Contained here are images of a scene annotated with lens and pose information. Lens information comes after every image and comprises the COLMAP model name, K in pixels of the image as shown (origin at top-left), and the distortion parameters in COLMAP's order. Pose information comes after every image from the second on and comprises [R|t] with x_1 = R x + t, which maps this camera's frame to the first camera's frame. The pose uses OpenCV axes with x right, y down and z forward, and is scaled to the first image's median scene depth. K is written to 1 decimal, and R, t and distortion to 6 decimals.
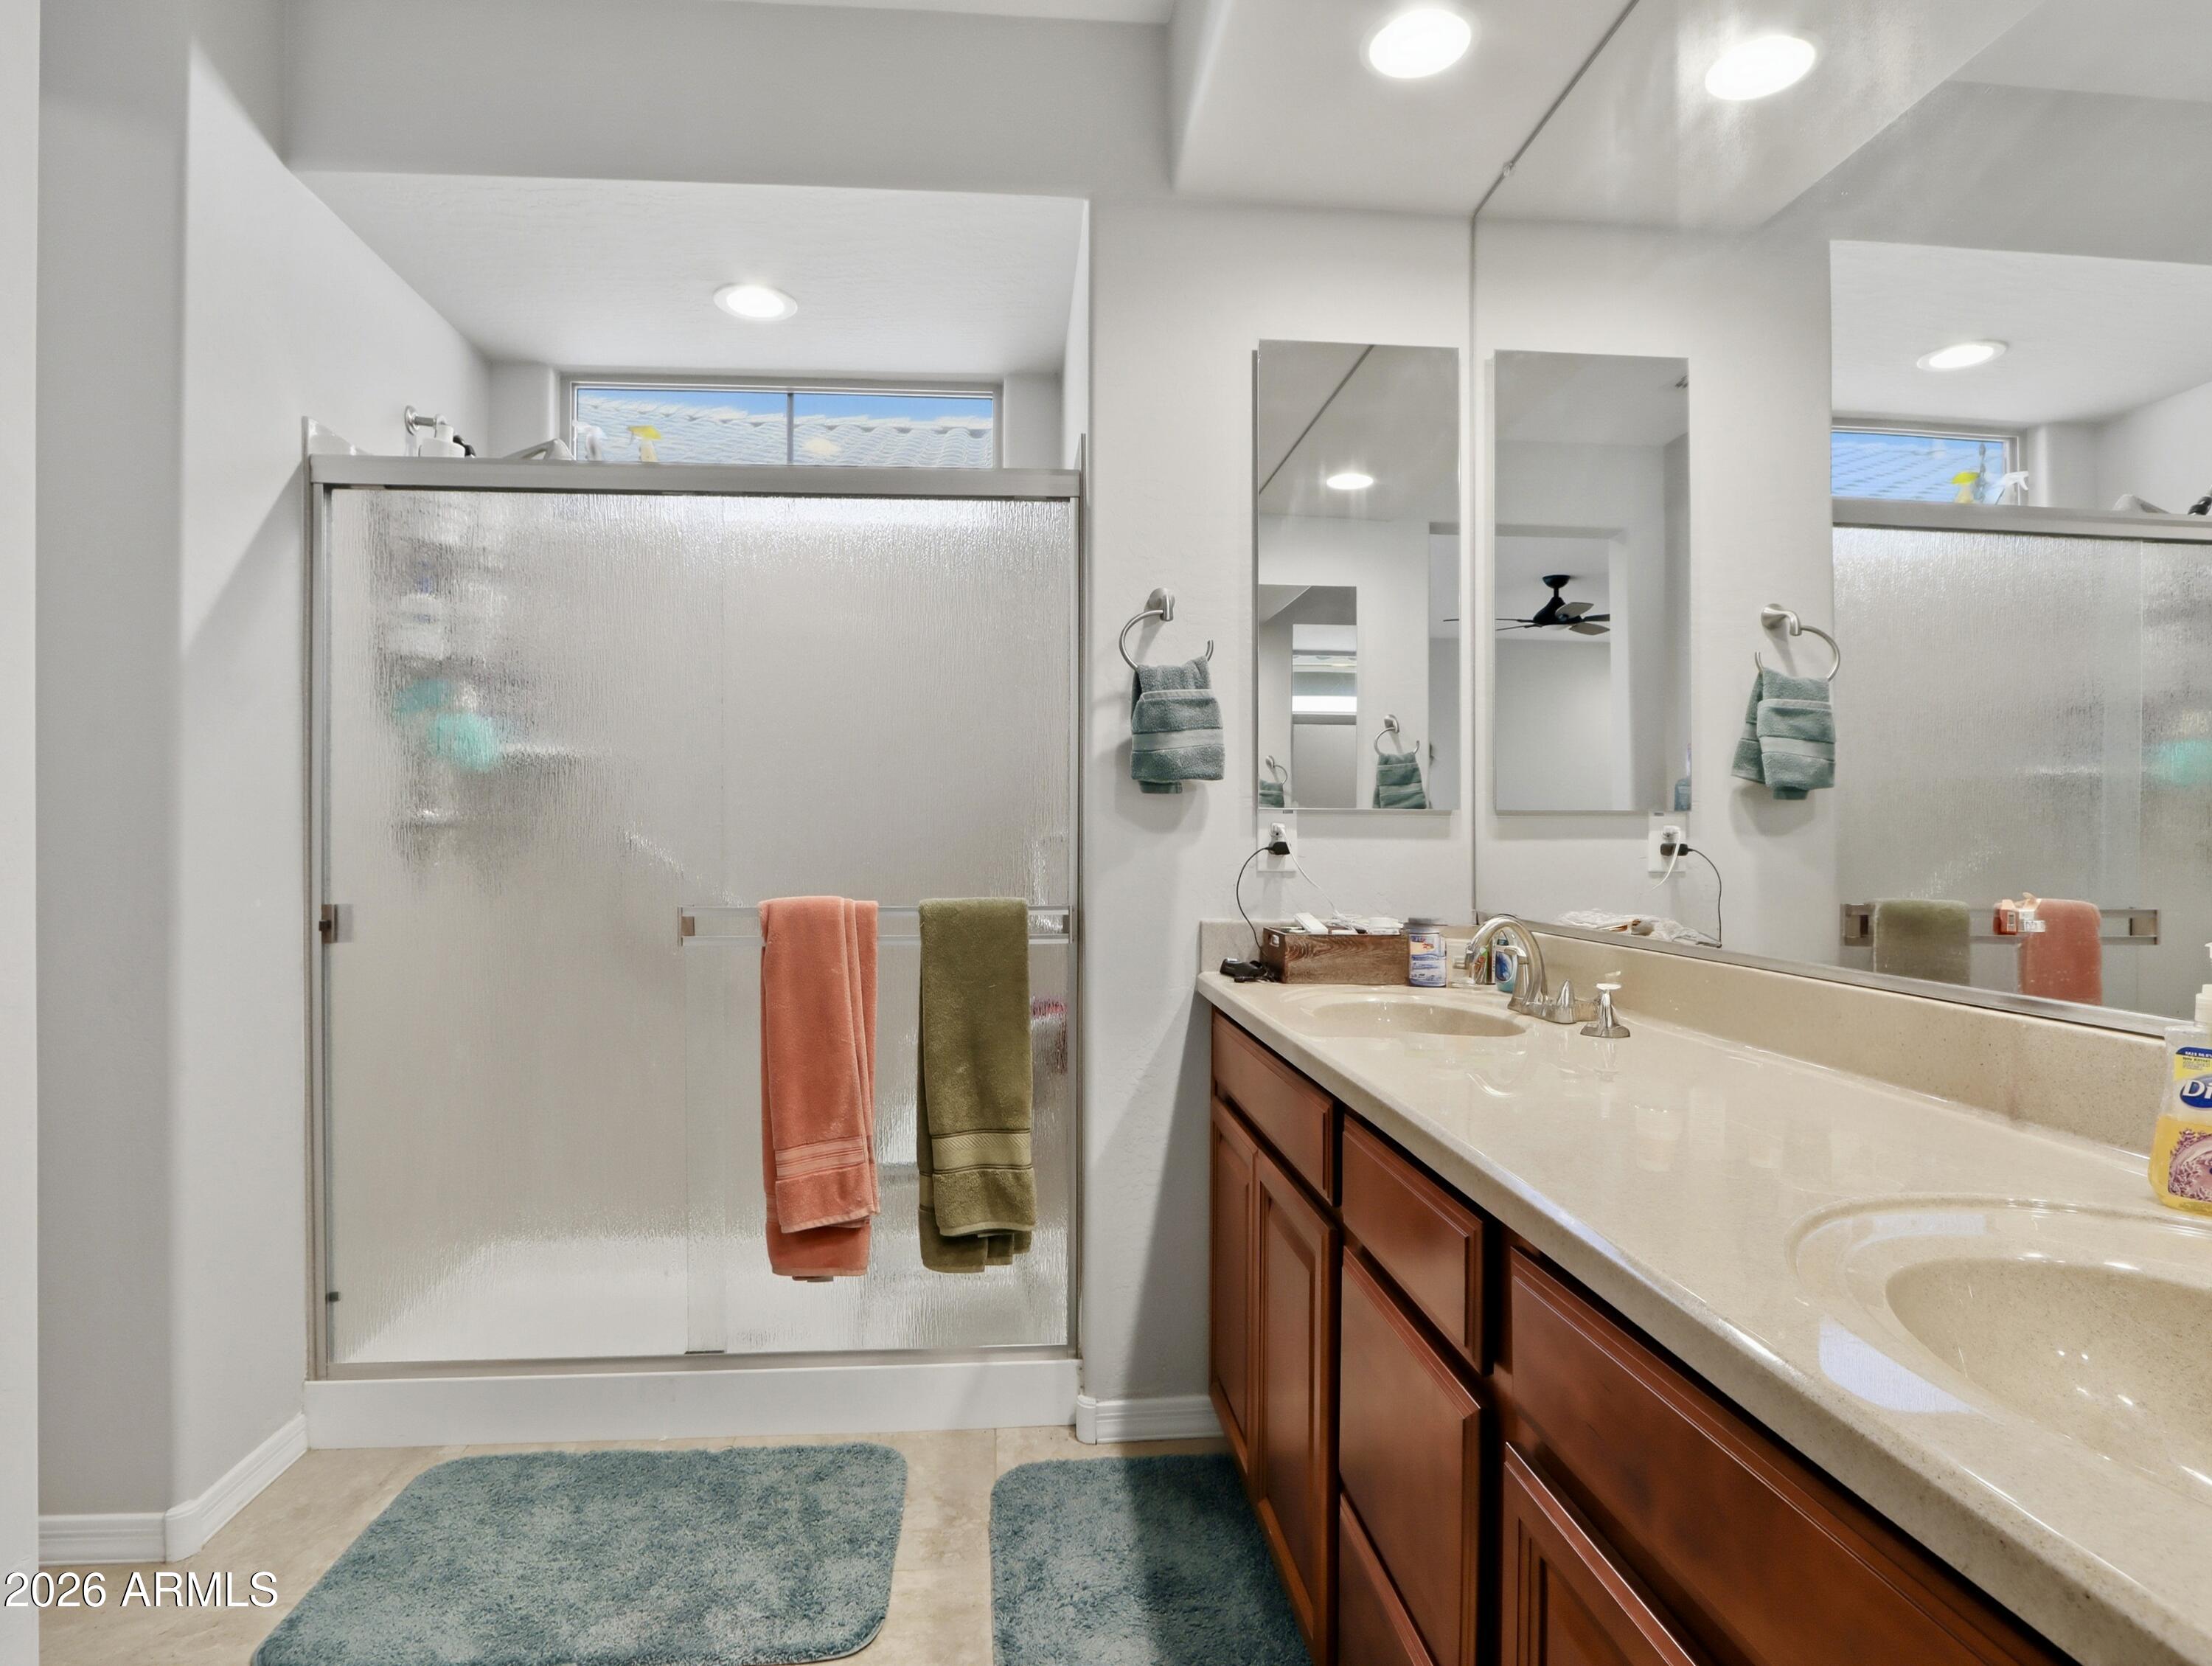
lens RADIAL K [[1193.1, 0, 1103.5], [0, 1193.1, 833.9], [0, 0, 1]] dist [-0.004004, -0.000354]
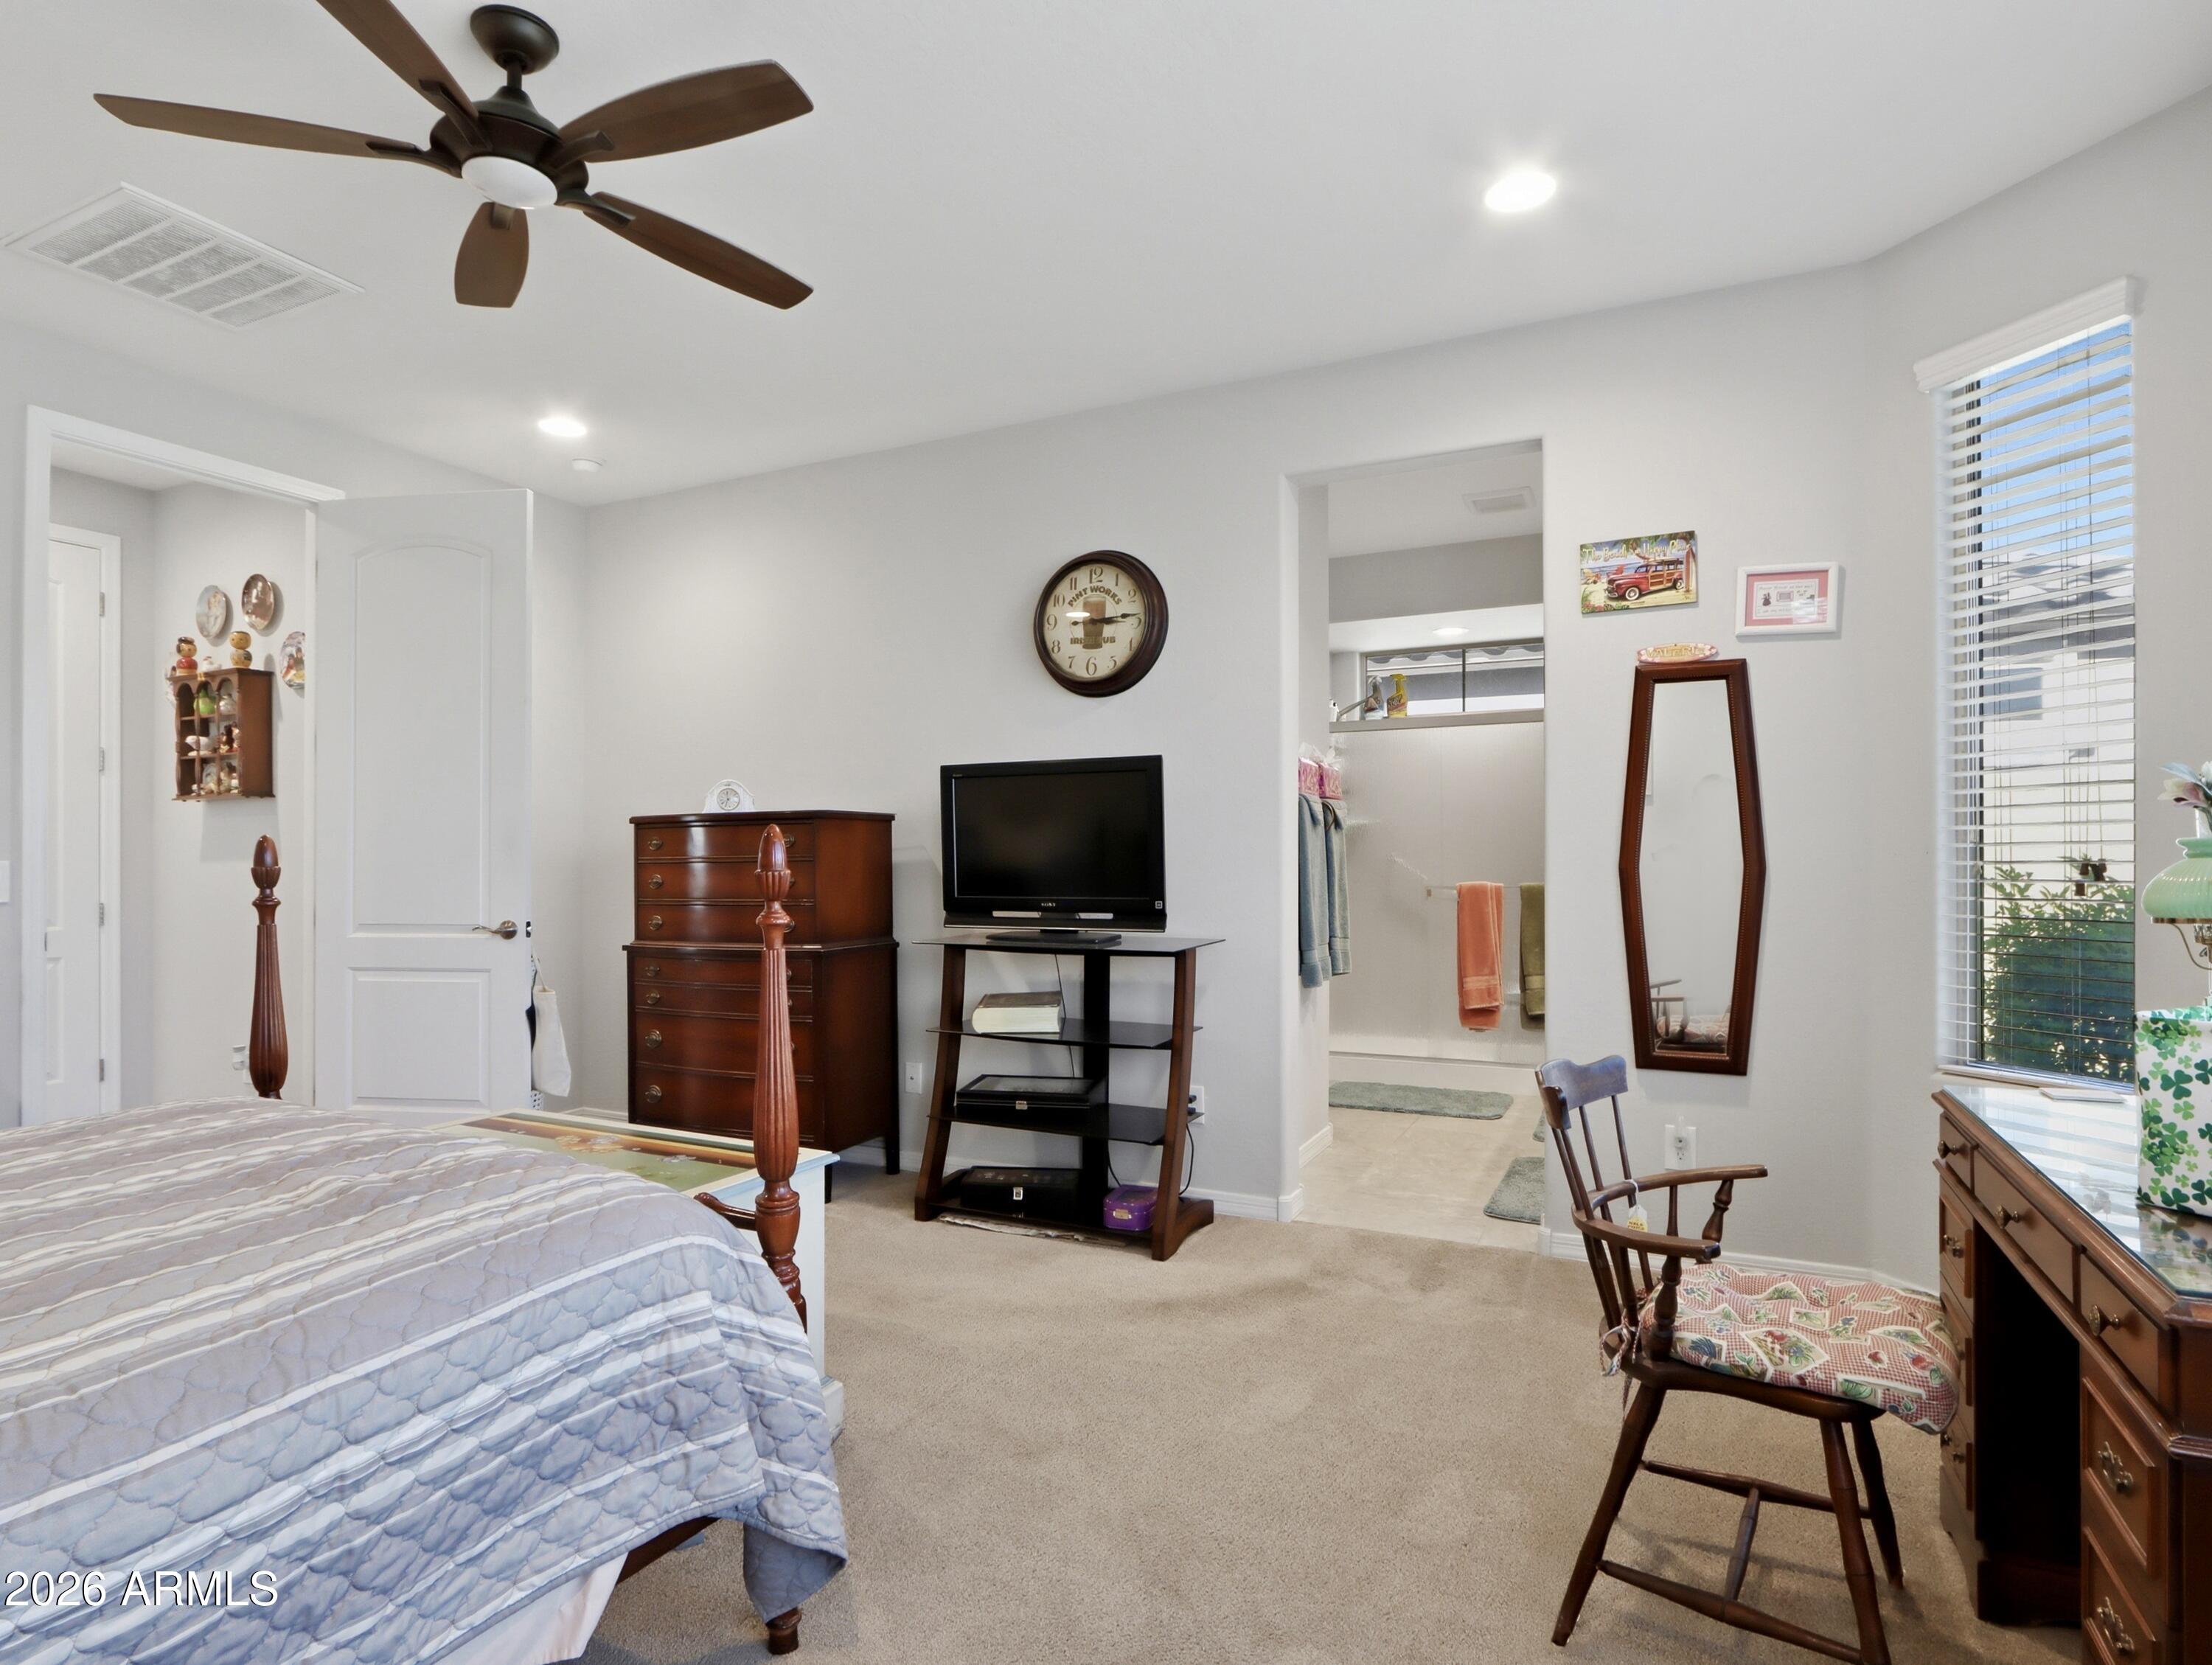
lens RADIAL K [[1193.0, 0, 1099.7], [0, 1193.0, 844.6], [0, 0, 1]] dist [-0.004004, -0.000354]
pose [[0.861167, -0.003262, -0.508312, 0.373277], [0.000225, 0.999982, -0.006035, -0.013253], [0.508322, 0.005083, 0.861152, -1.677709]]
